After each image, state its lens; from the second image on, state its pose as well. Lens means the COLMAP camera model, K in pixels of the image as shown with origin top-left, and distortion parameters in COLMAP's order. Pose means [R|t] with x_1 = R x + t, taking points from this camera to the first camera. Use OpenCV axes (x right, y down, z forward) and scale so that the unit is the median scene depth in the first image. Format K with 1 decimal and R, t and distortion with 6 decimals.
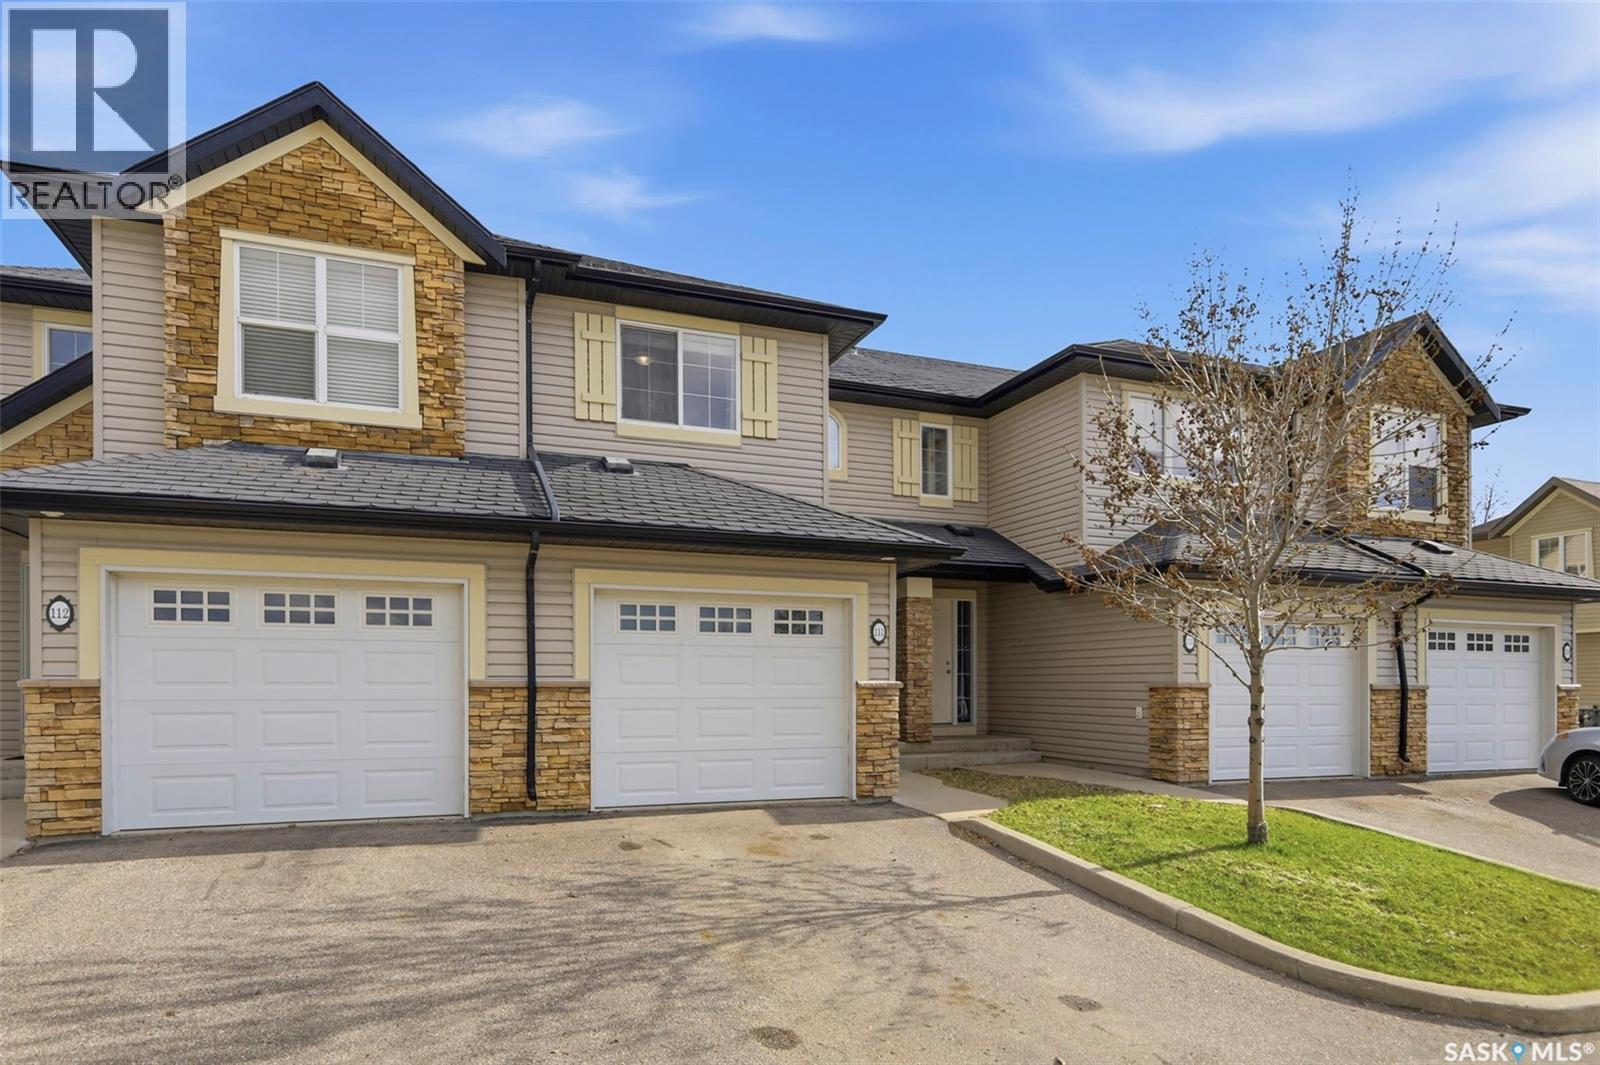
lens RADIAL K [[701.5, 0, 800.0], [0, 701.5, 532.5], [0, 0, 1]] dist [0.003606, 0.000577]
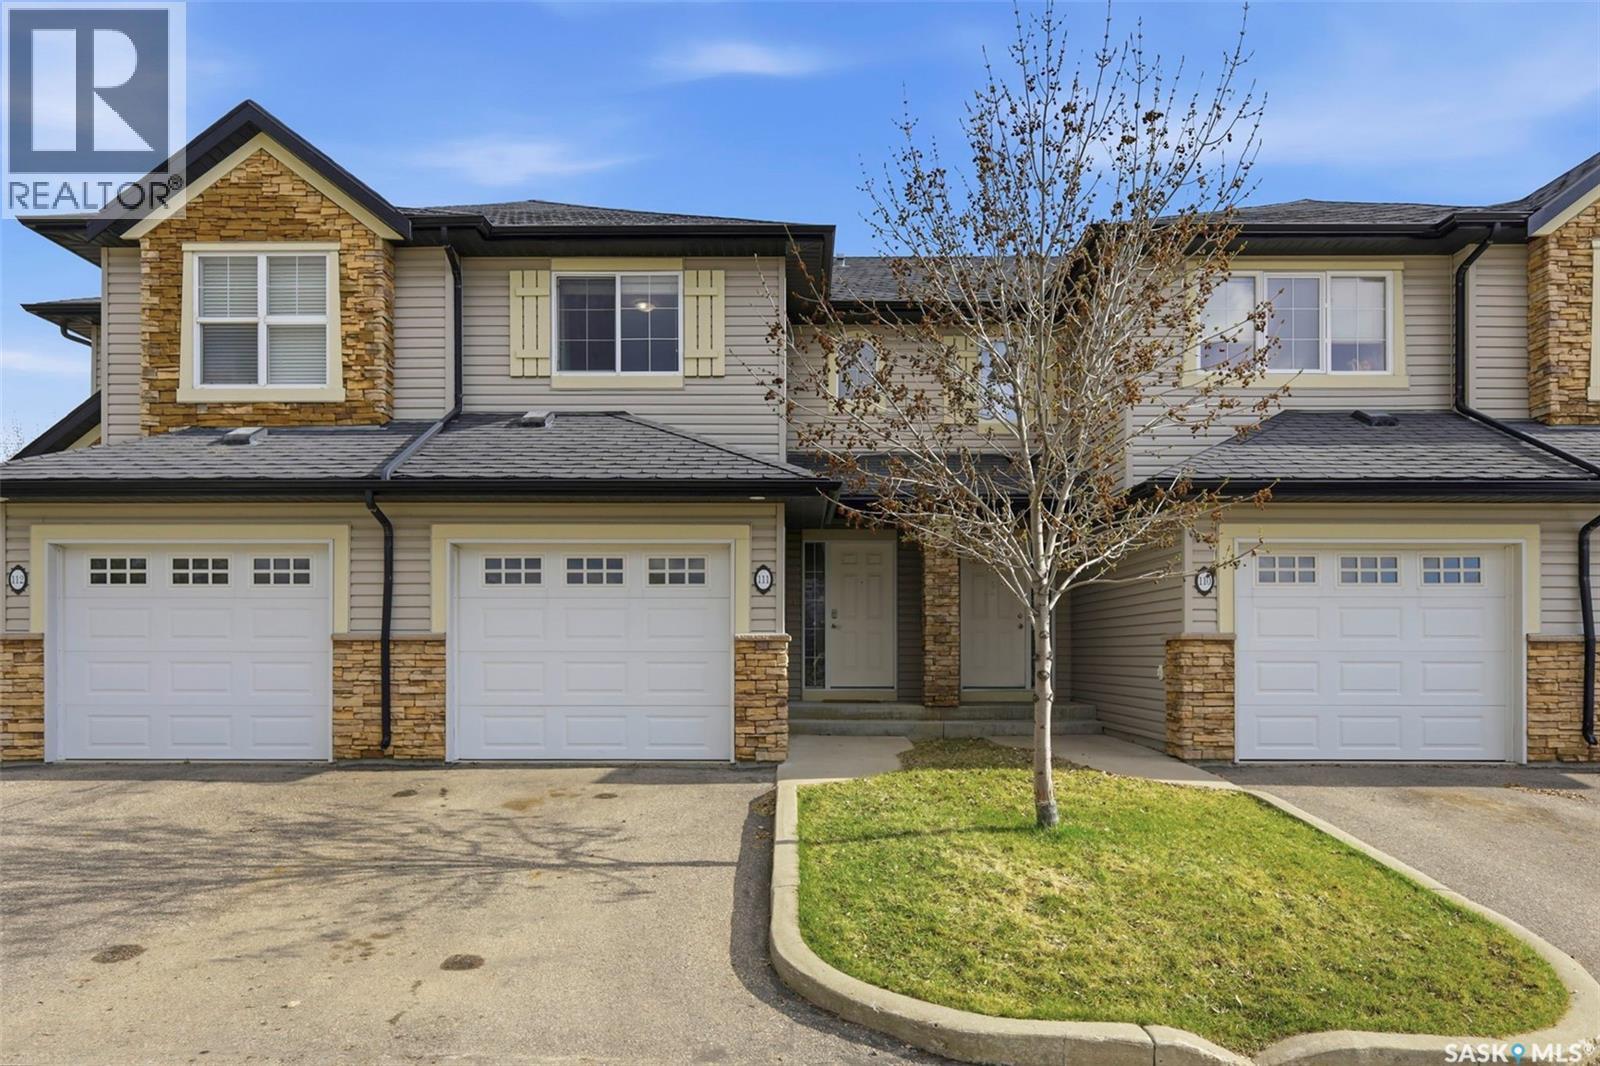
lens RADIAL K [[773.0, 0, 801.7], [0, 773.0, 476.5], [0, 0, 1]] dist [-0.001094, -0.000432]
pose [[0.960882, -0.062651, -0.269781, 0.464808], [0.061418, 0.998027, -0.013018, 0.026895], [0.270064, -0.004060, 0.962834, 0.055582]]
